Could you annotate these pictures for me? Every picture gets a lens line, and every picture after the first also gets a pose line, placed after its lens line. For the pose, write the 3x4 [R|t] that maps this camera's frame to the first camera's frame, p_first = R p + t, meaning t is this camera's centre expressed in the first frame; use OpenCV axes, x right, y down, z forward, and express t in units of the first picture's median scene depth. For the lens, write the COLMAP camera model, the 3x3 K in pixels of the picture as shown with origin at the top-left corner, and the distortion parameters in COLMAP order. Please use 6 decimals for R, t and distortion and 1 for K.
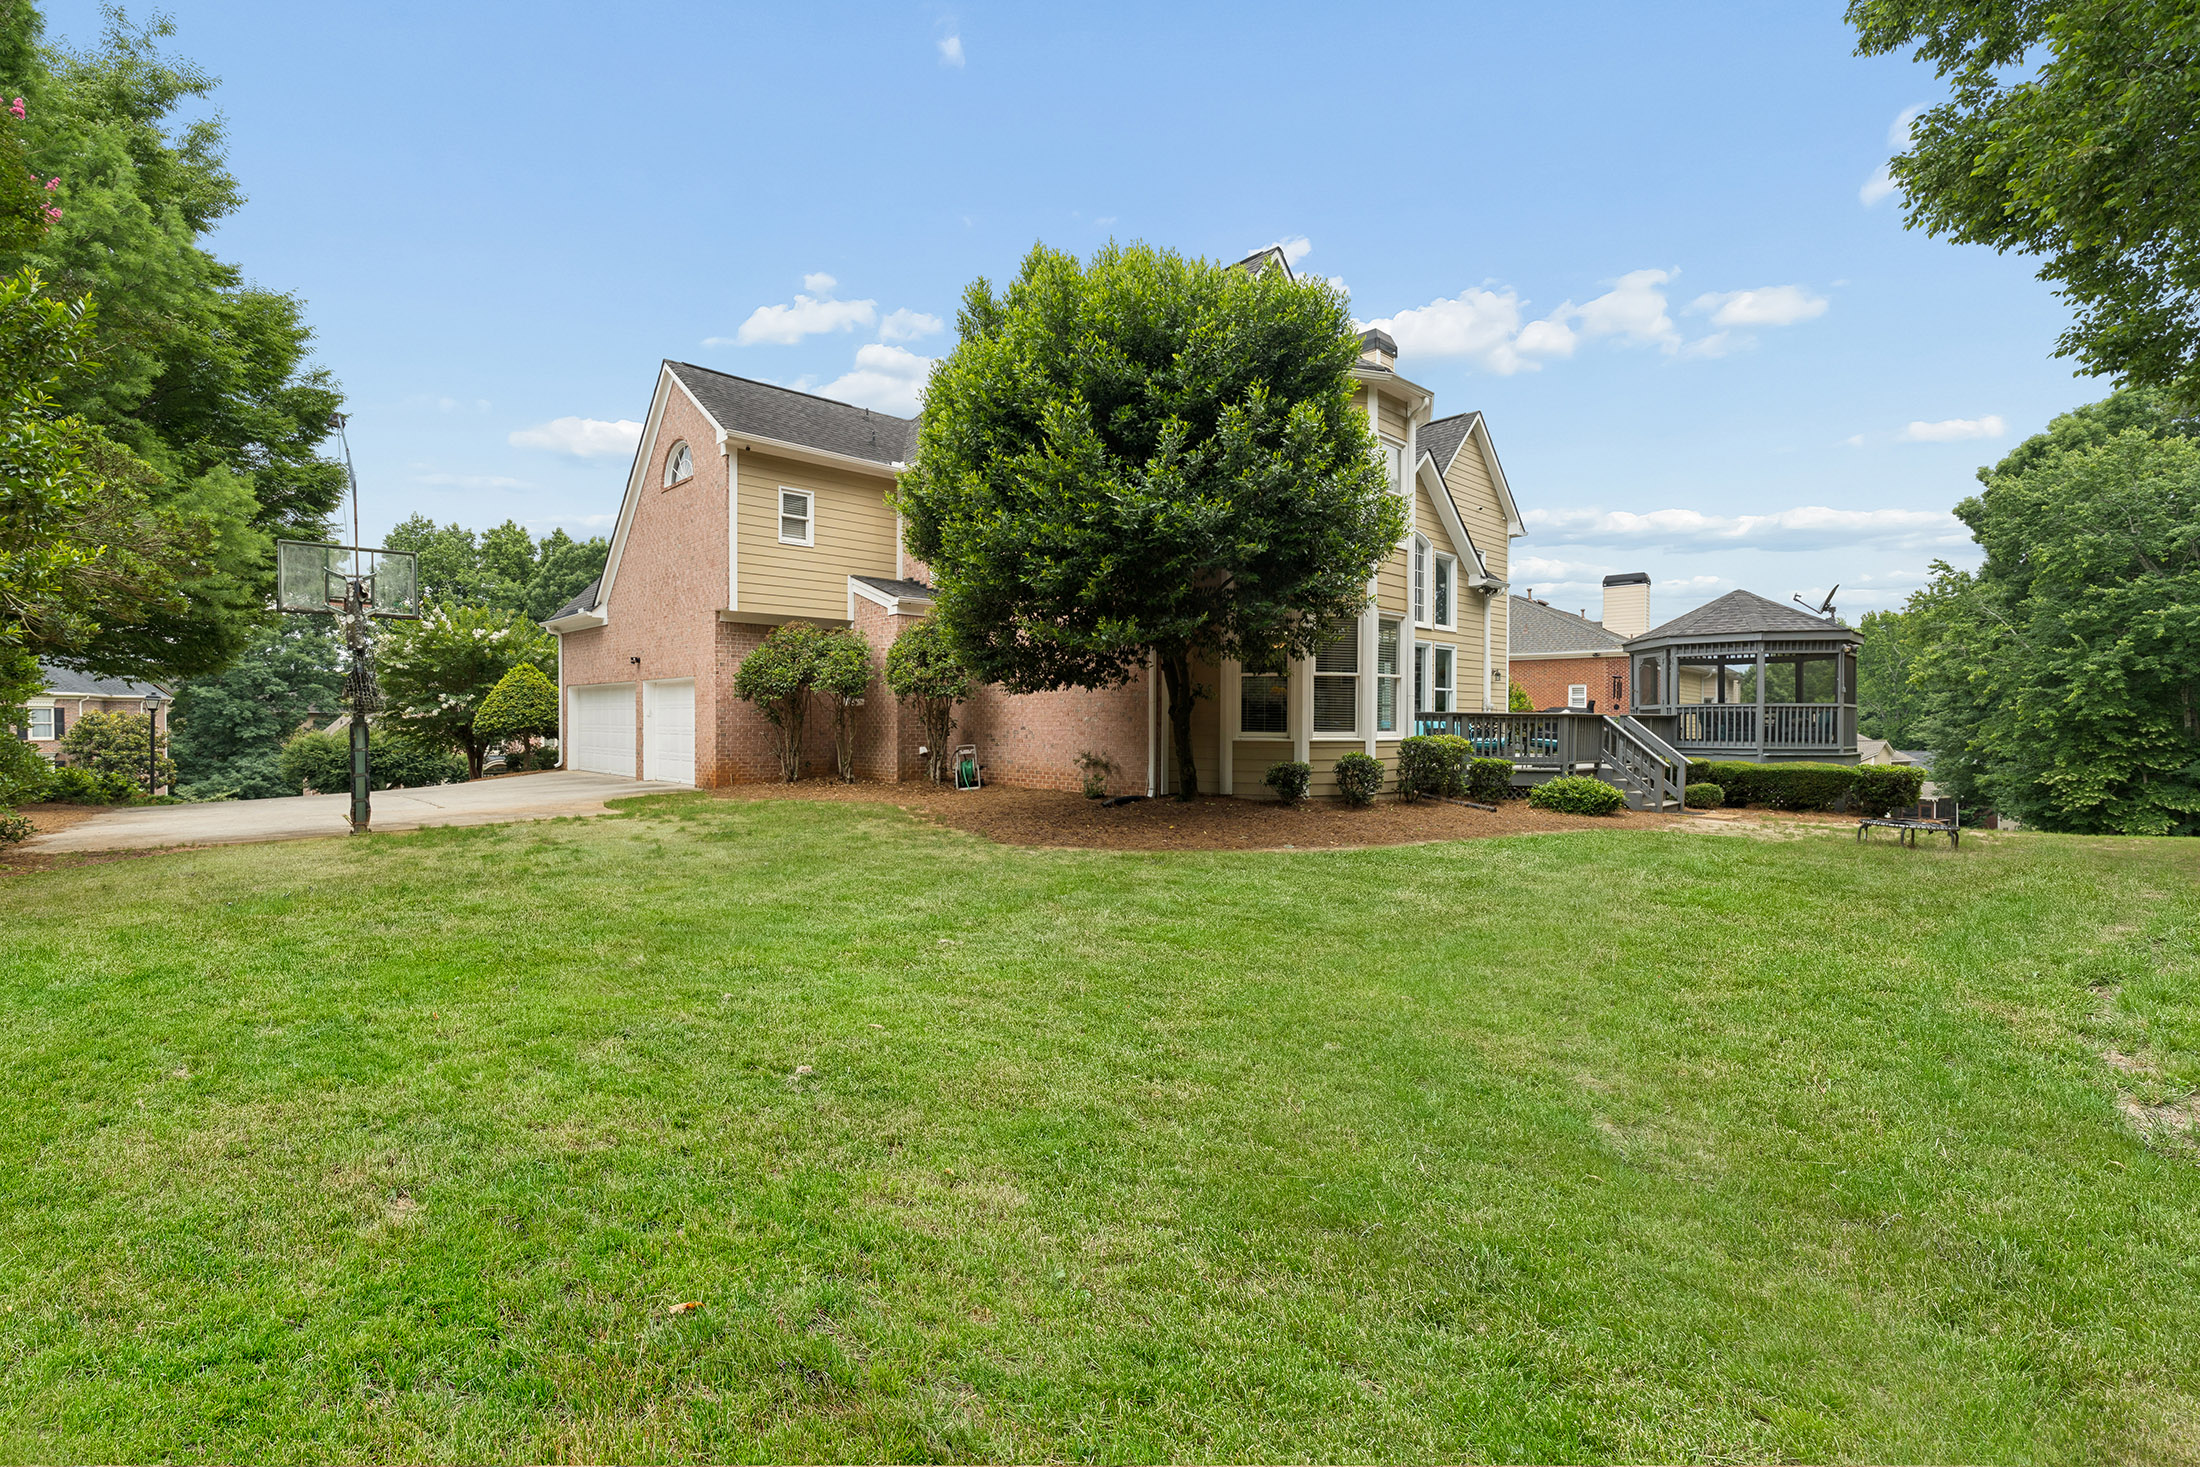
lens RADIAL K [[990.4, 0, 1100.0], [0, 990.4, 733.5], [0, 0, 1]] dist [0.000023, 0.000467]
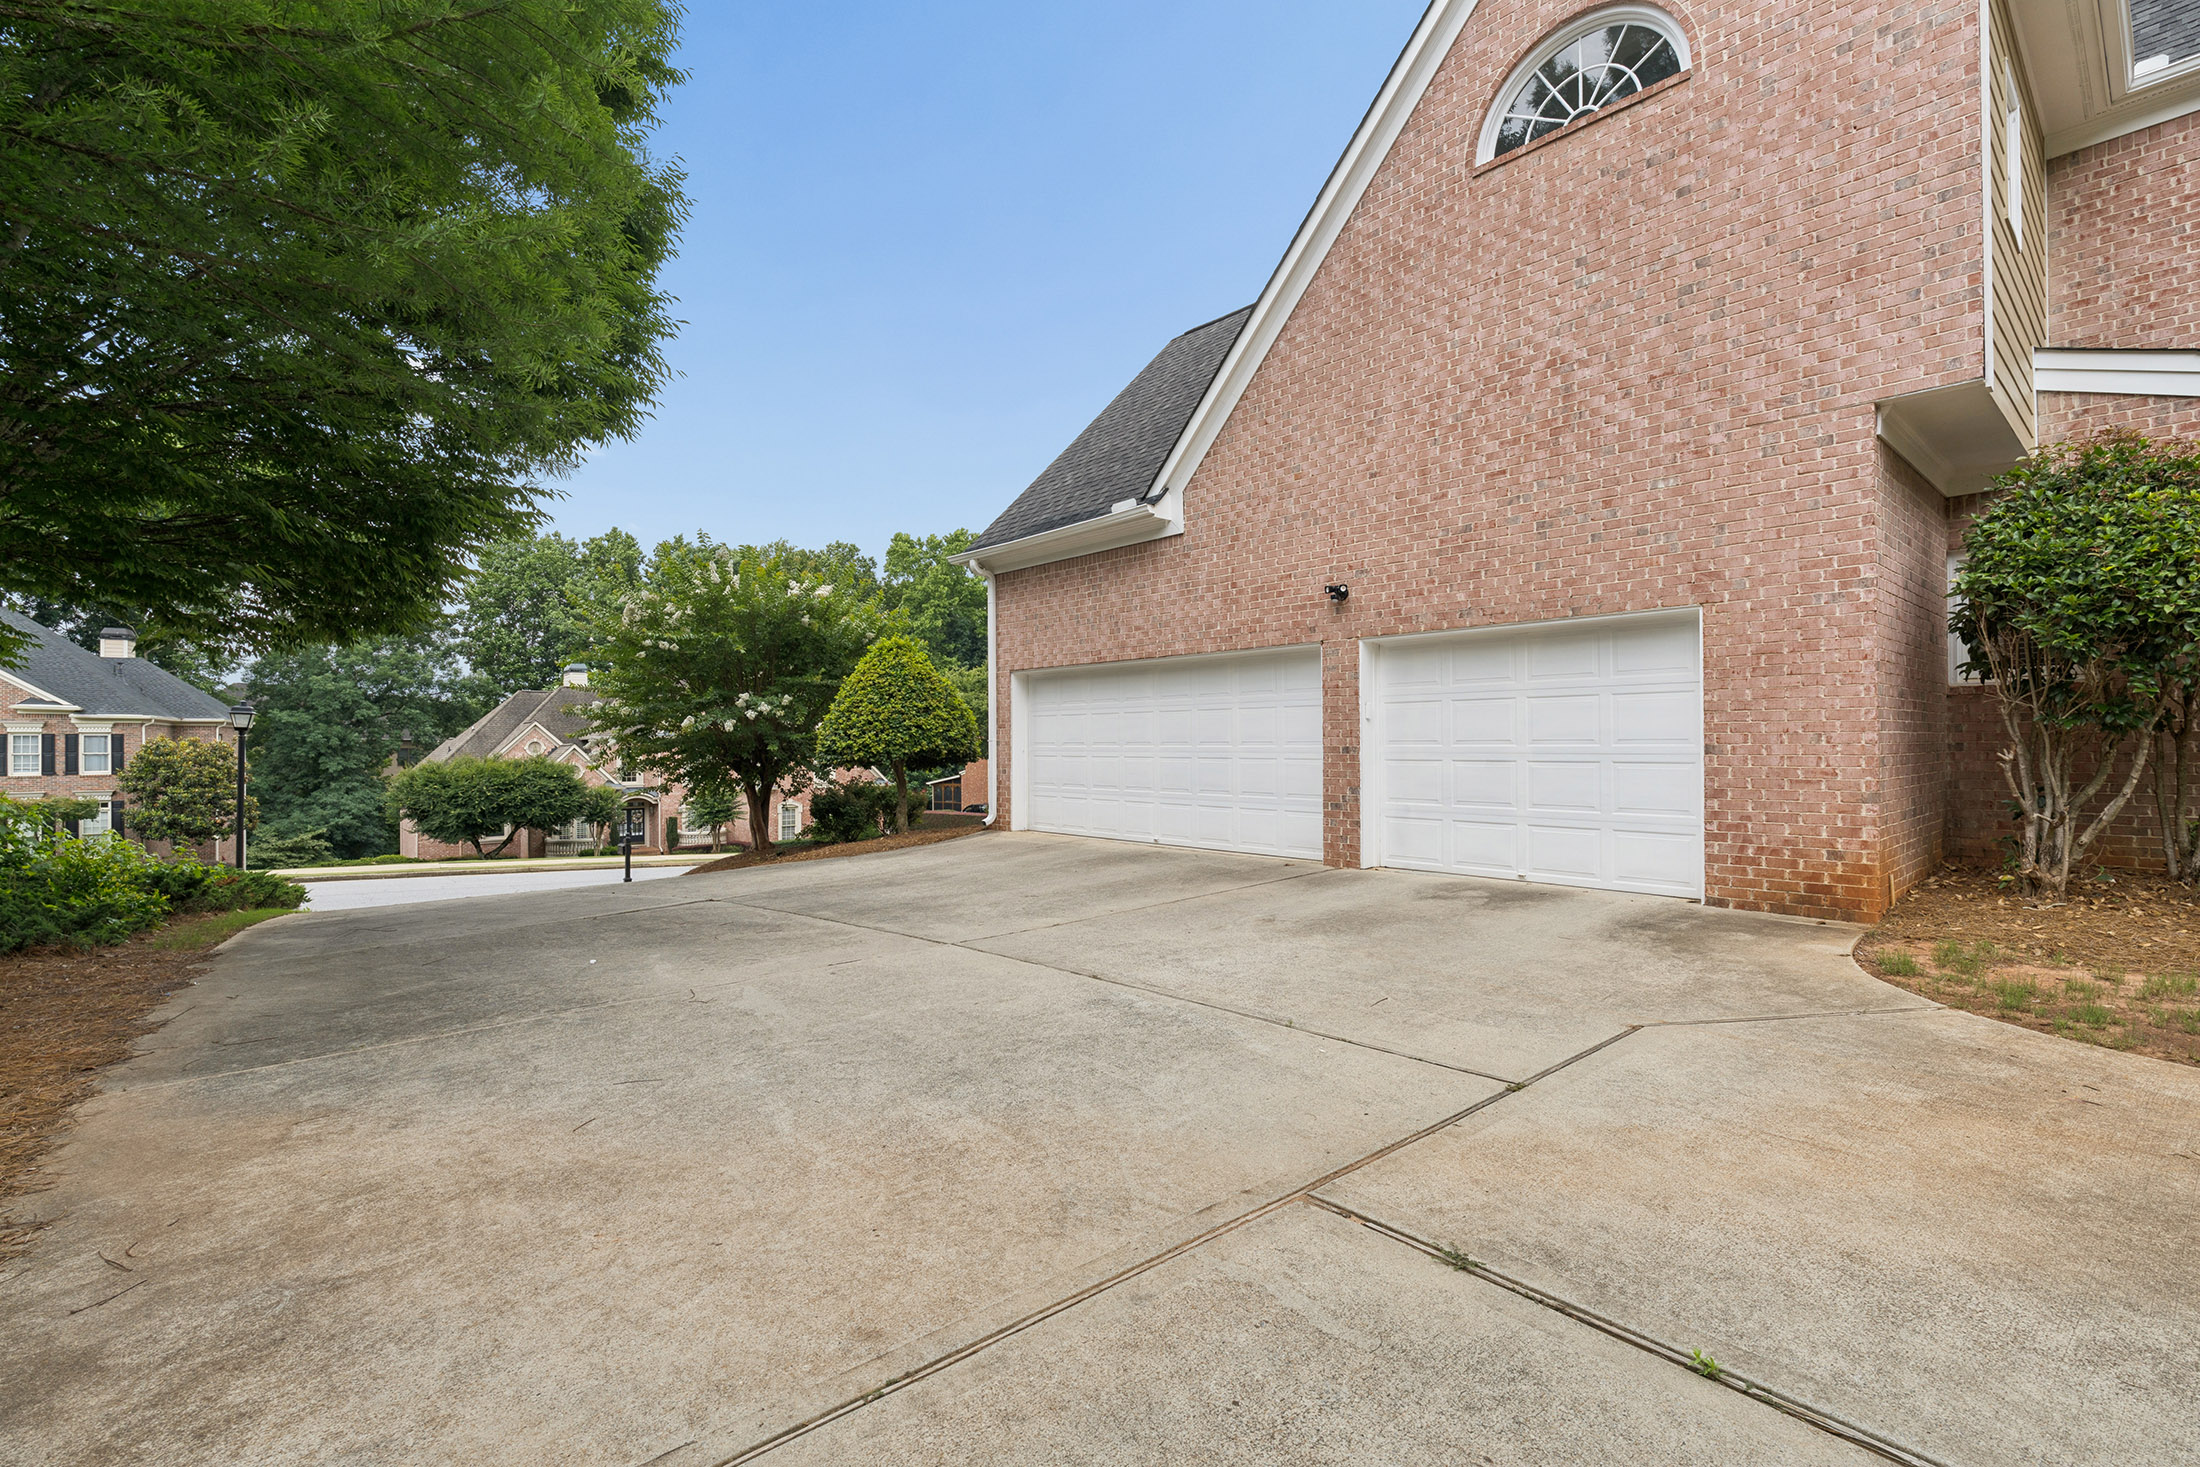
lens RADIAL K [[970.3, 0, 1100.0], [0, 970.3, 733.5], [0, 0, 1]] dist [-0.003114, -0.000046]
pose [[0.999620, -0.009426, -0.025893, -0.248918], [0.008815, 0.999682, -0.023623, -0.001171], [0.026108, 0.023386, 0.999386, 0.251663]]
